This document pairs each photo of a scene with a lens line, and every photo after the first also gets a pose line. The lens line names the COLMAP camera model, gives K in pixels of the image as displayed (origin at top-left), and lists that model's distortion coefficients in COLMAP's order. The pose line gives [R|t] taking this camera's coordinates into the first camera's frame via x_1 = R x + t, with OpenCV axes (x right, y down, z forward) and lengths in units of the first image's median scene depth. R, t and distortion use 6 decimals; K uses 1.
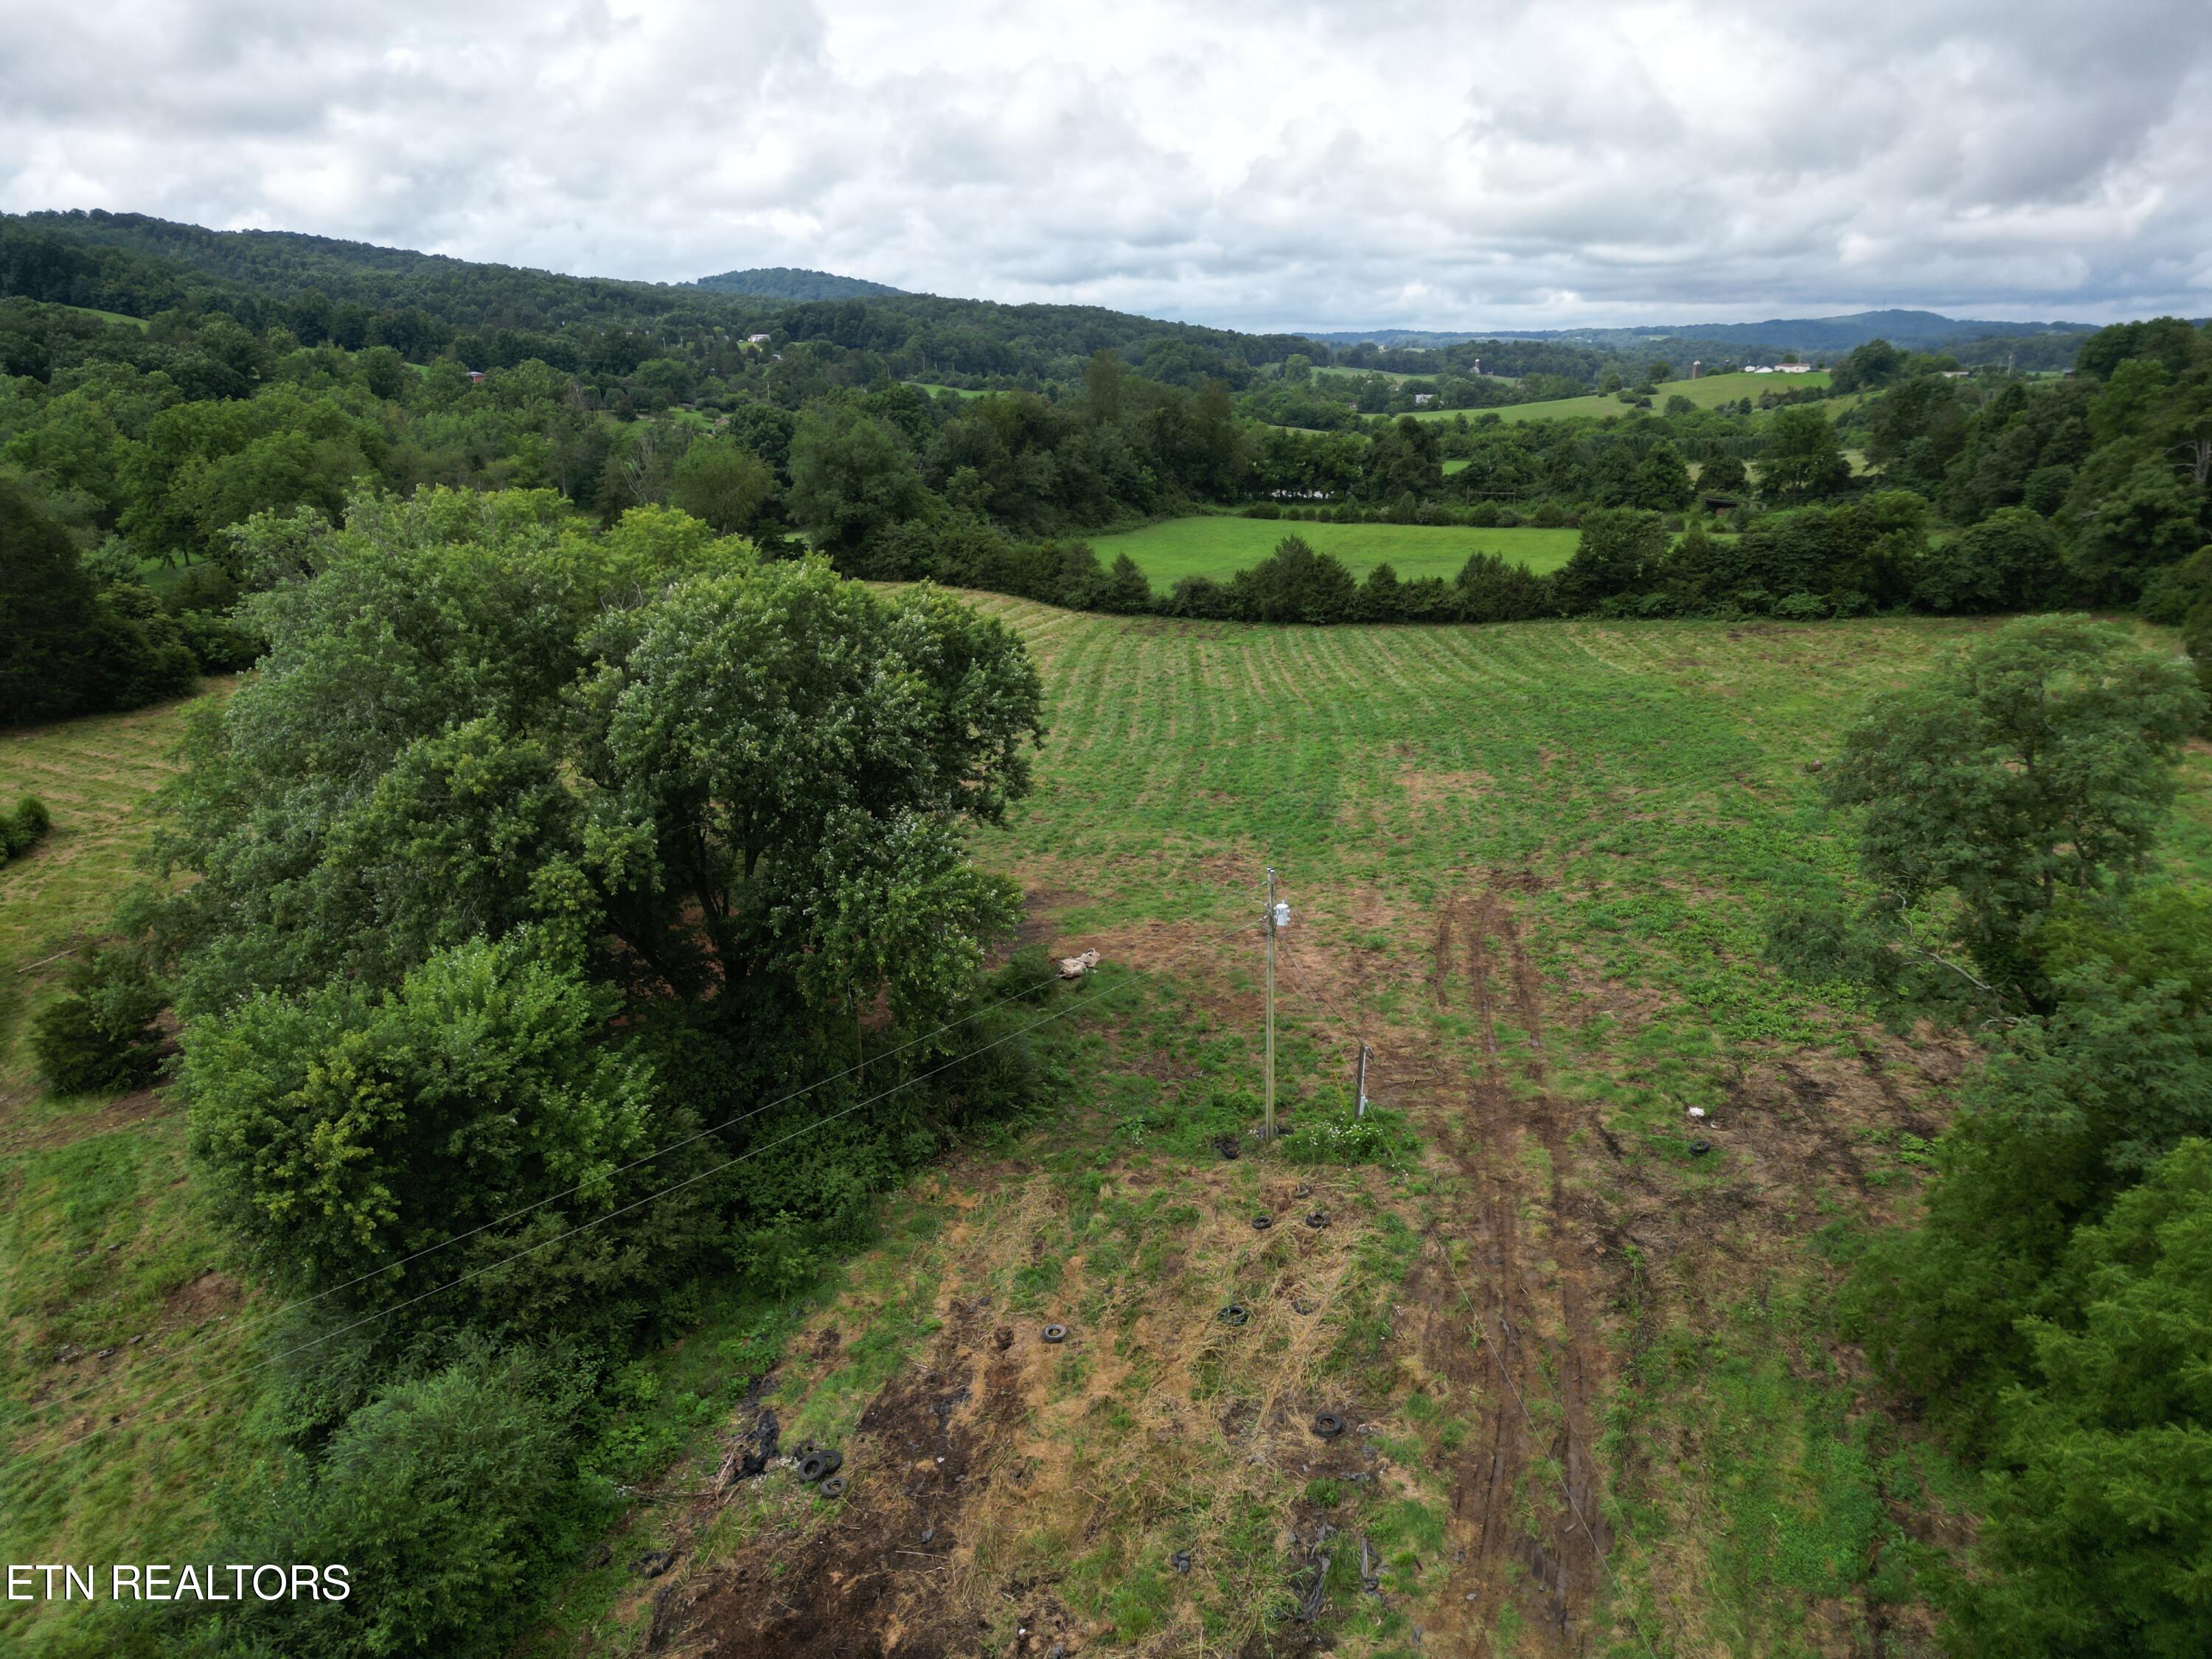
lens RADIAL K [[1560.8, 0, 1091.8], [0, 1560.8, 870.8], [0, 0, 1]] dist [0.069606, -0.061690]
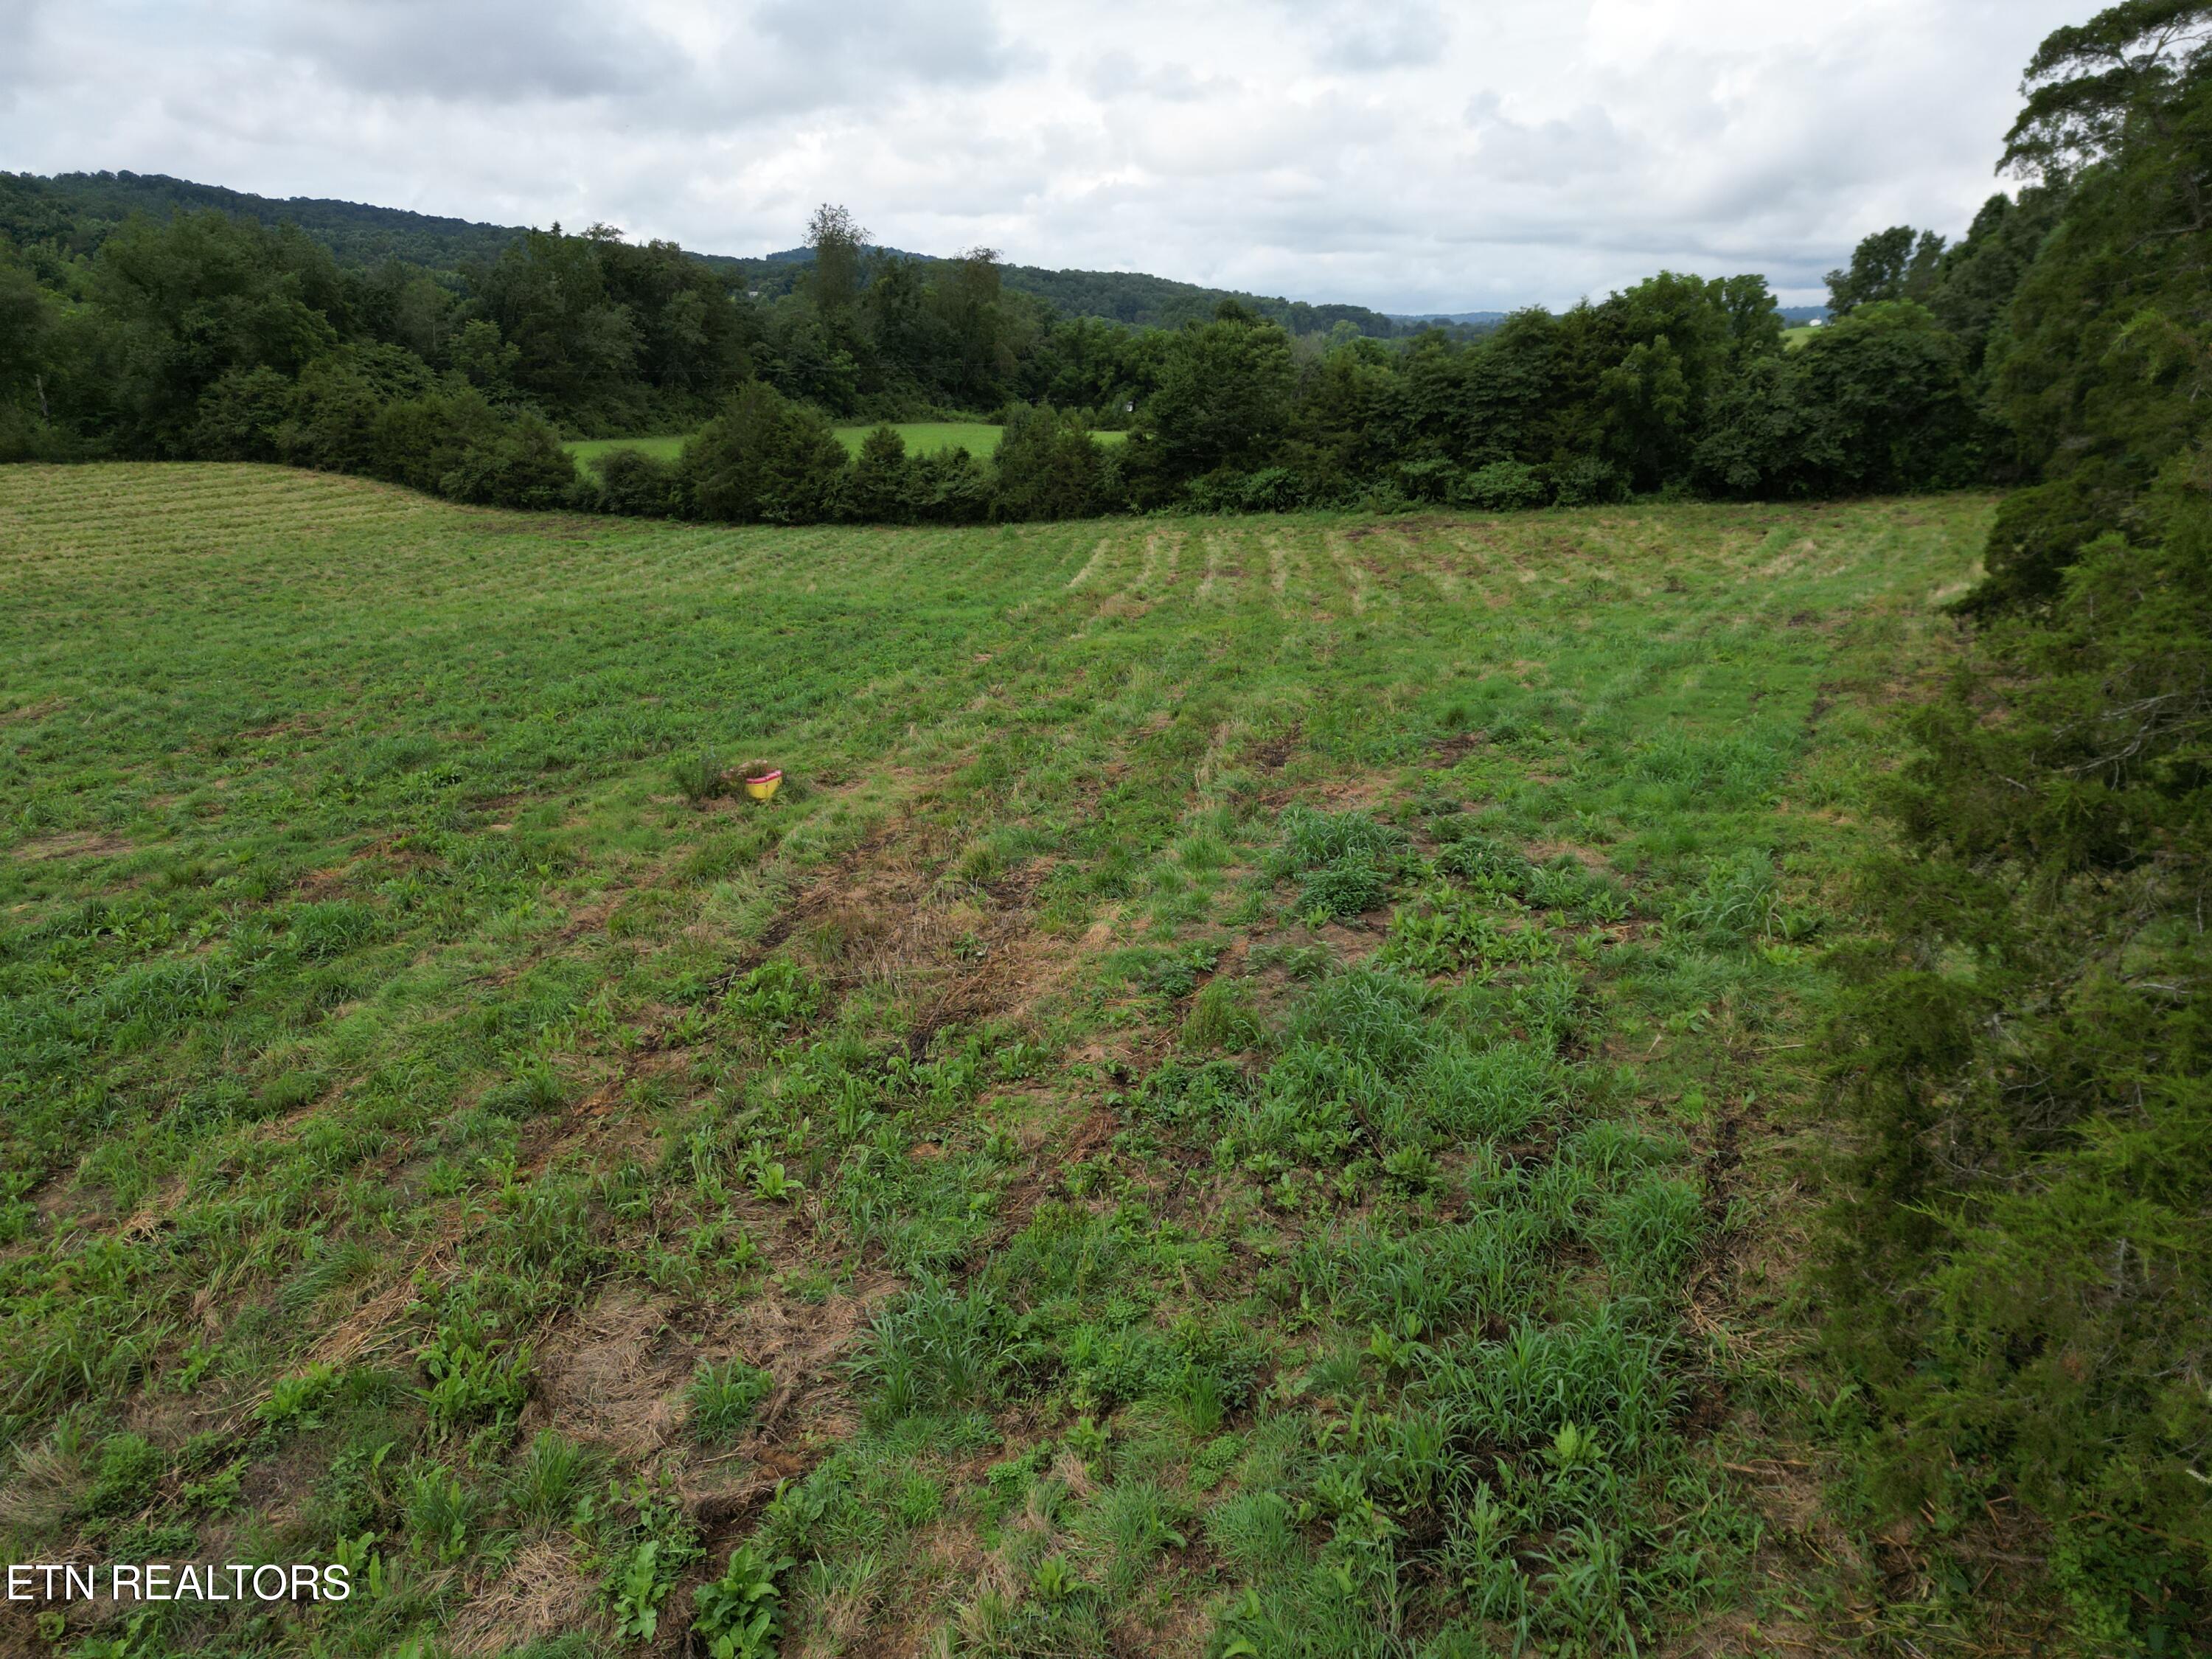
lens RADIAL K [[1560.8, 0, 1125.7], [0, 1560.8, 825.5], [0, 0, 1]] dist [0.069606, -0.061690]
pose [[0.998617, 0.020055, -0.048603, 0.309393], [-0.021130, 0.999541, -0.021705, -0.029696], [0.048146, 0.022702, 0.998582, 0.397013]]
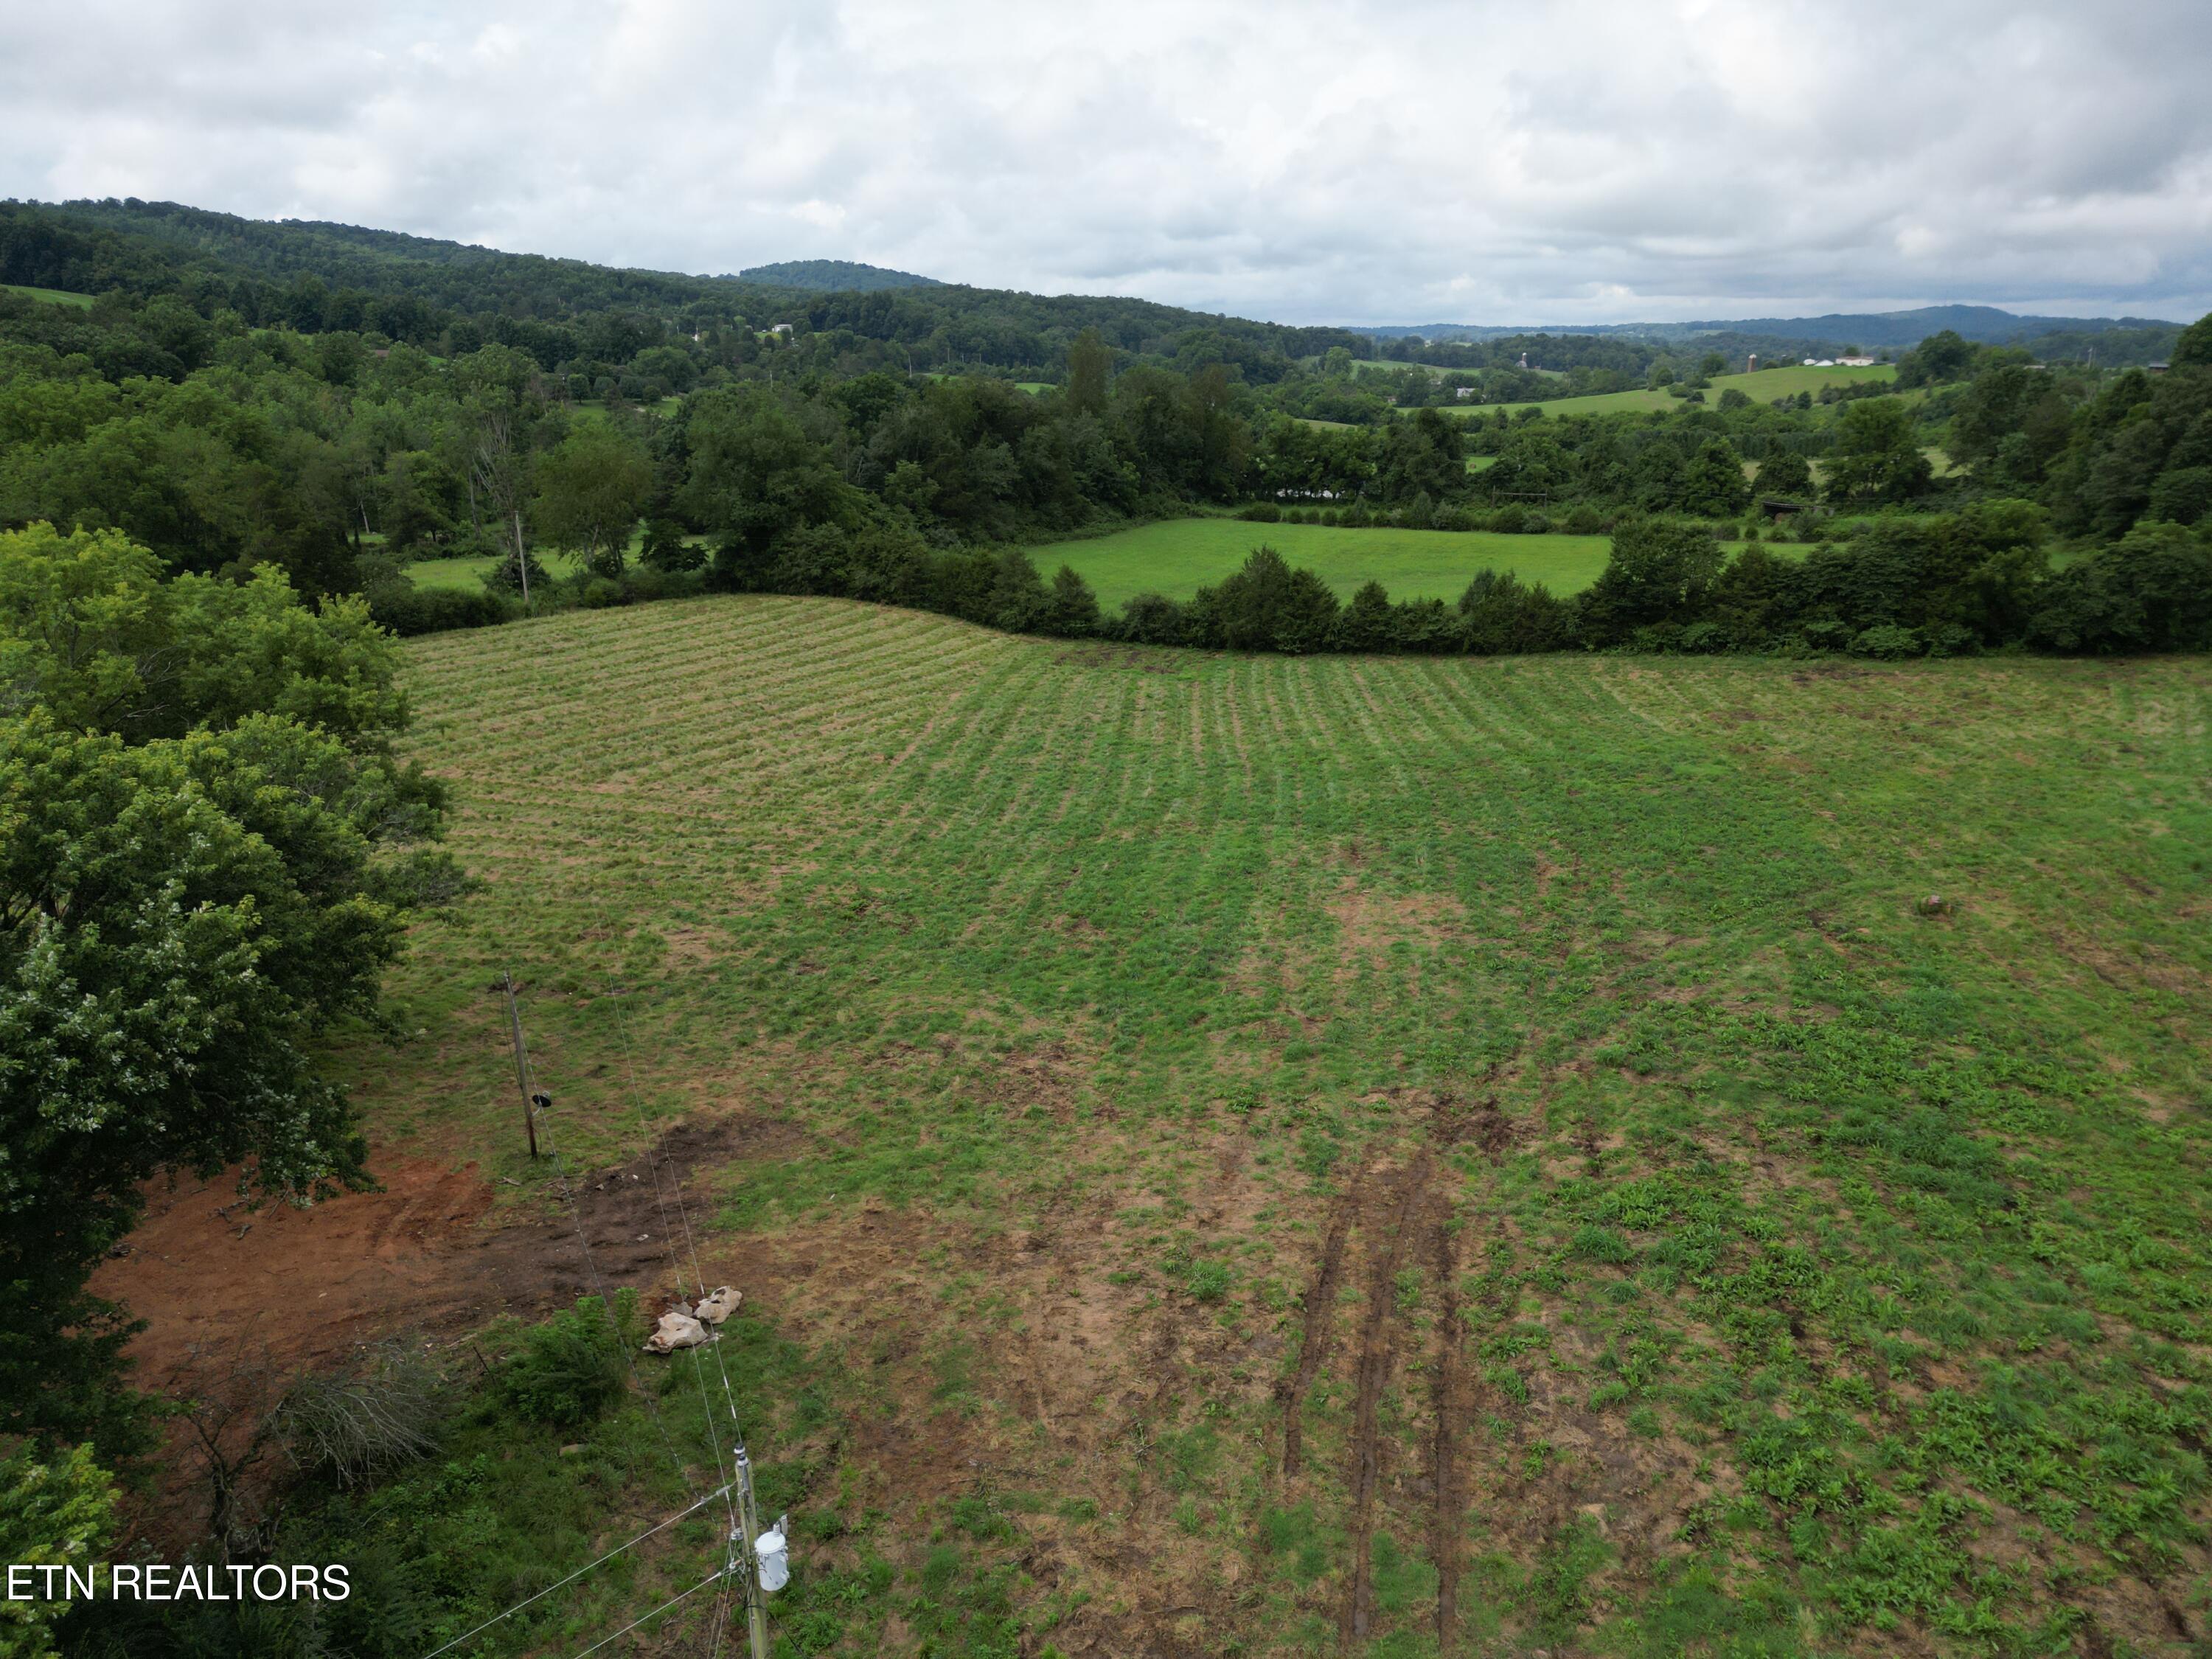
lens RADIAL K [[1560.8, 0, 1097.9], [0, 1560.8, 820.7], [0, 0, 1]] dist [0.069606, -0.061690]
pose [[0.999588, 0.010416, -0.026730, 0.064065], [-0.011101, 0.999611, -0.025604, -0.046259], [0.026453, 0.025891, 0.999315, 0.169745]]
